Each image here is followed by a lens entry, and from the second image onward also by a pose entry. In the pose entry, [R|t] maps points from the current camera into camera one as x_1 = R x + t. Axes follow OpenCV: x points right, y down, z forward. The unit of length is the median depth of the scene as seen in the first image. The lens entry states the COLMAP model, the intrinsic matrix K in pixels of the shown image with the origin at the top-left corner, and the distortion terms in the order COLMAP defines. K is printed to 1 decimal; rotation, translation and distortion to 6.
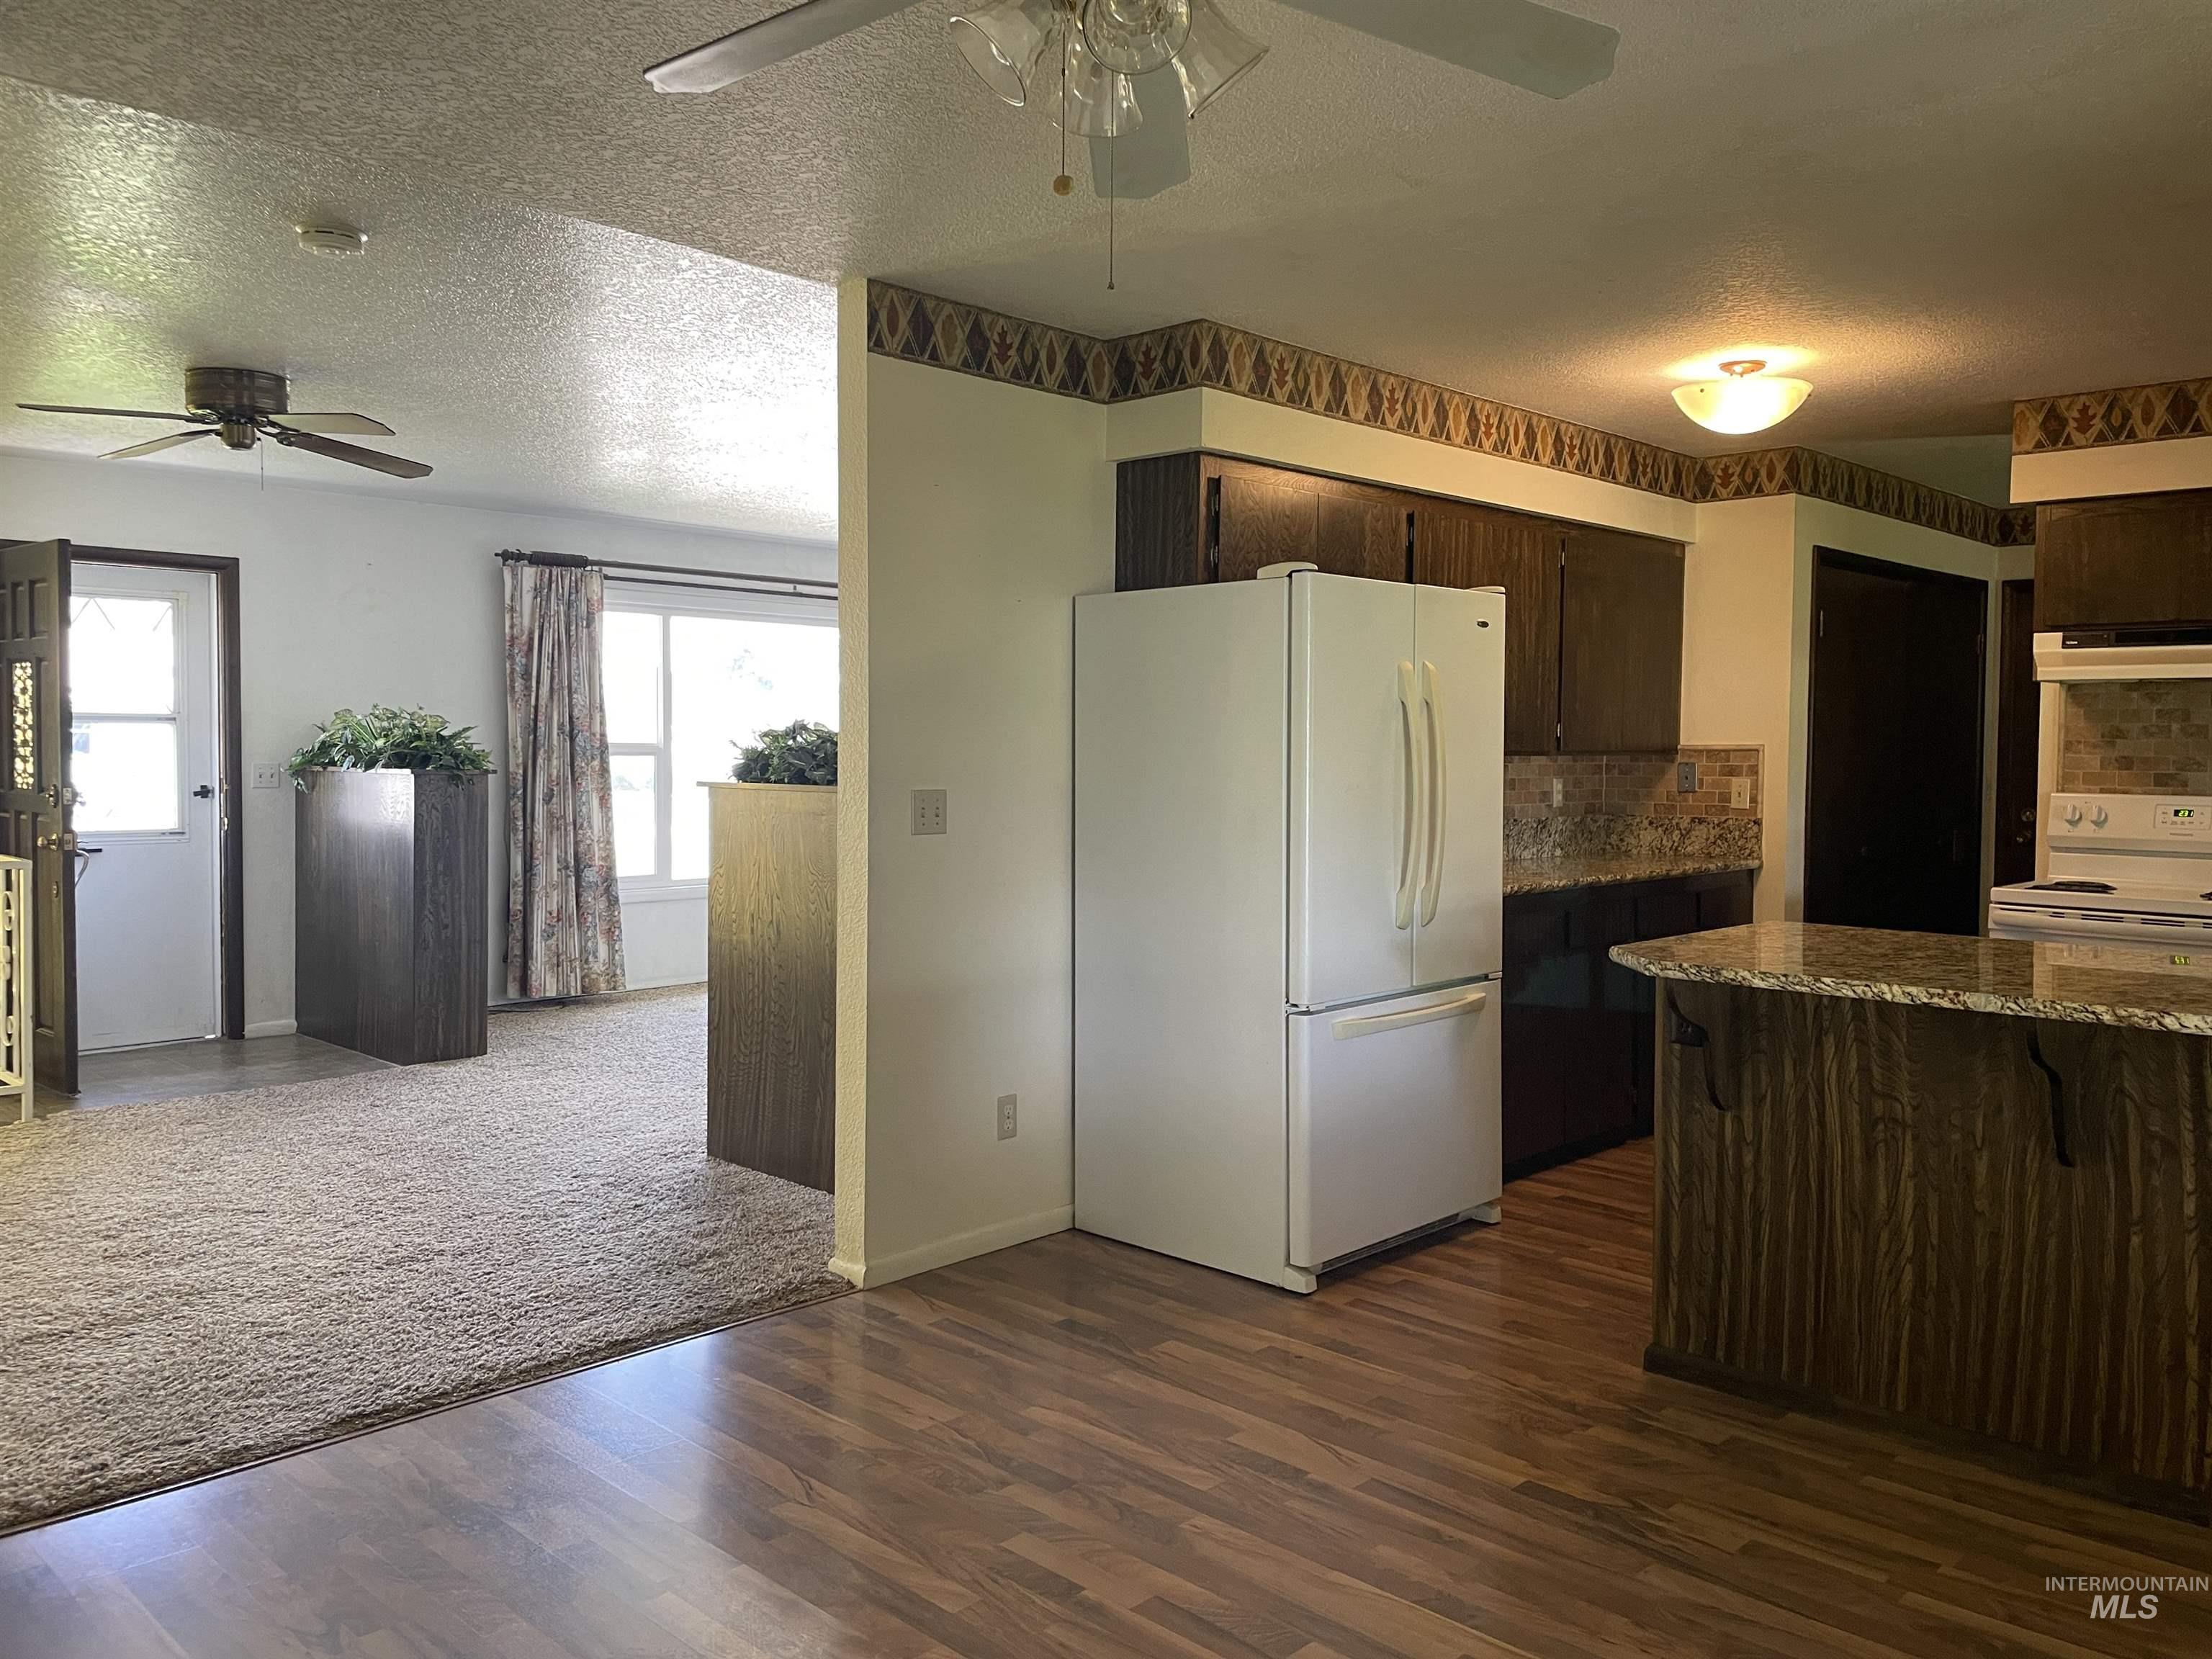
lens RADIAL K [[1686.8, 0, 1107.1], [0, 1686.8, 830.3], [0, 0, 1]] dist [-0.007315, -0.008809]
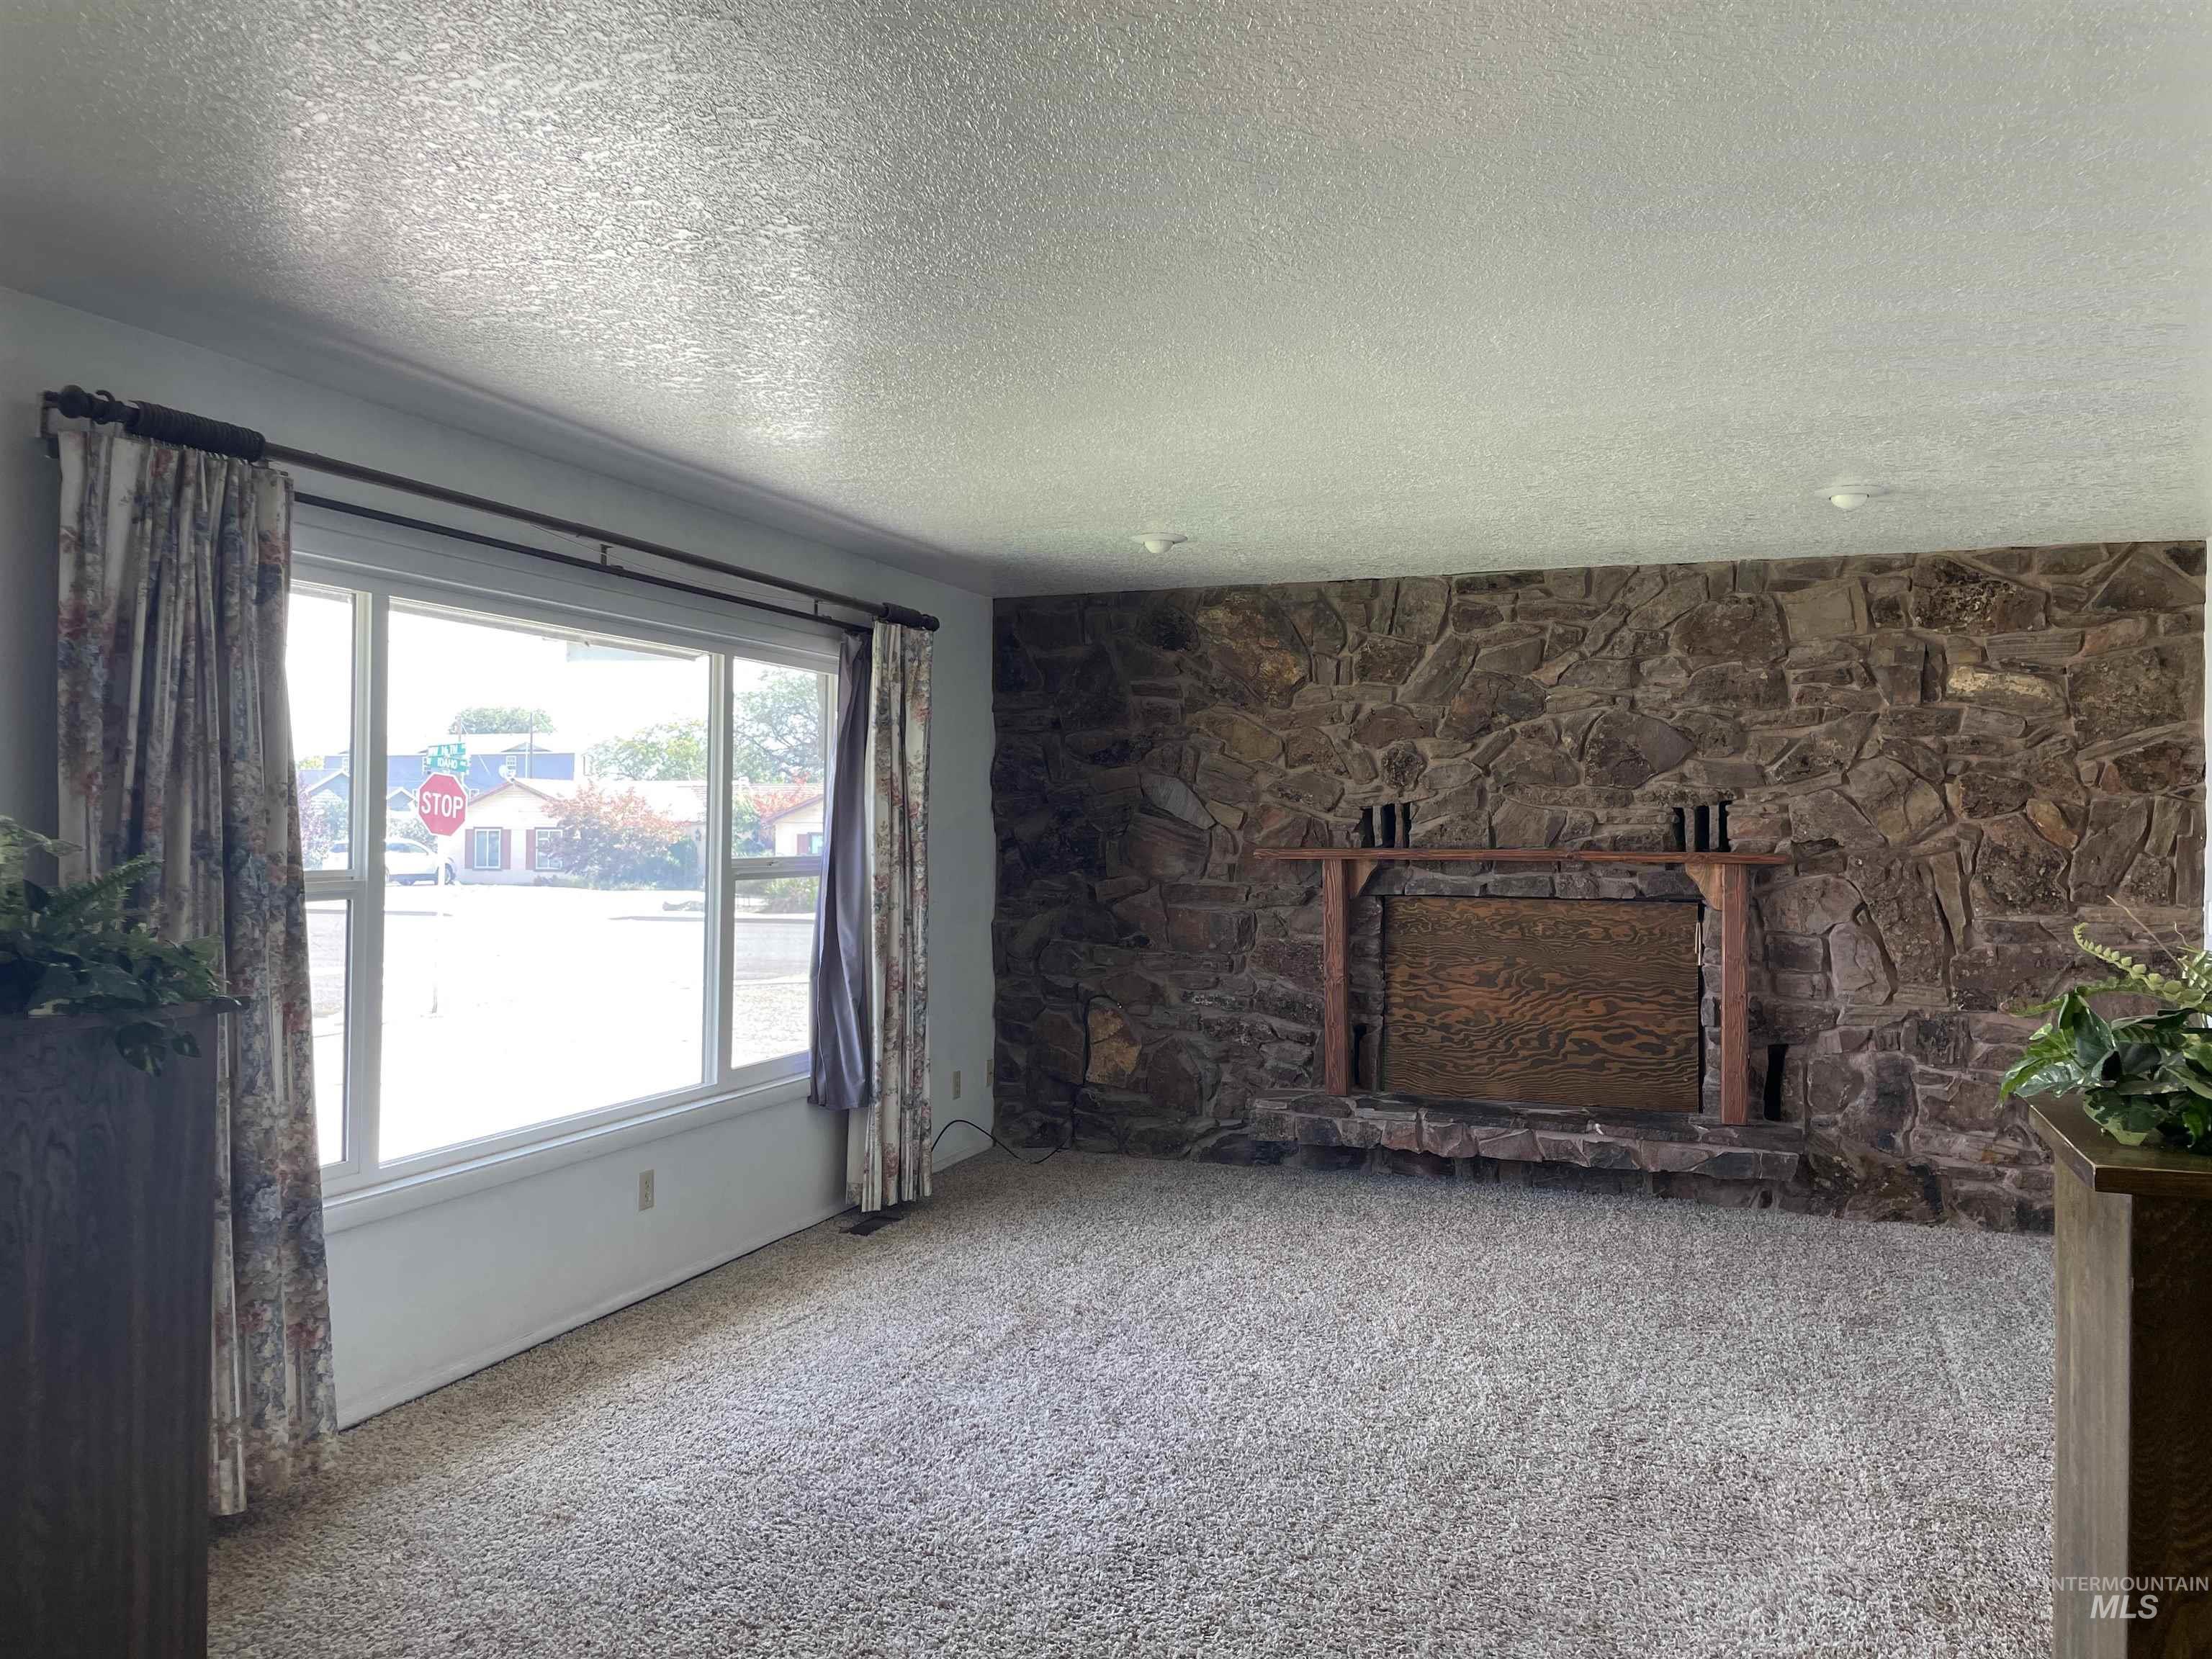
lens RADIAL K [[1686.8, 0, 1102.6], [0, 1686.8, 817.4], [0, 0, 1]] dist [-0.007315, -0.008809]
pose [[0.922533, 0.002145, 0.385913, -0.280526], [0.023347, 0.997843, -0.061358, -0.037613], [-0.385212, 0.065615, 0.920493, 0.546805]]
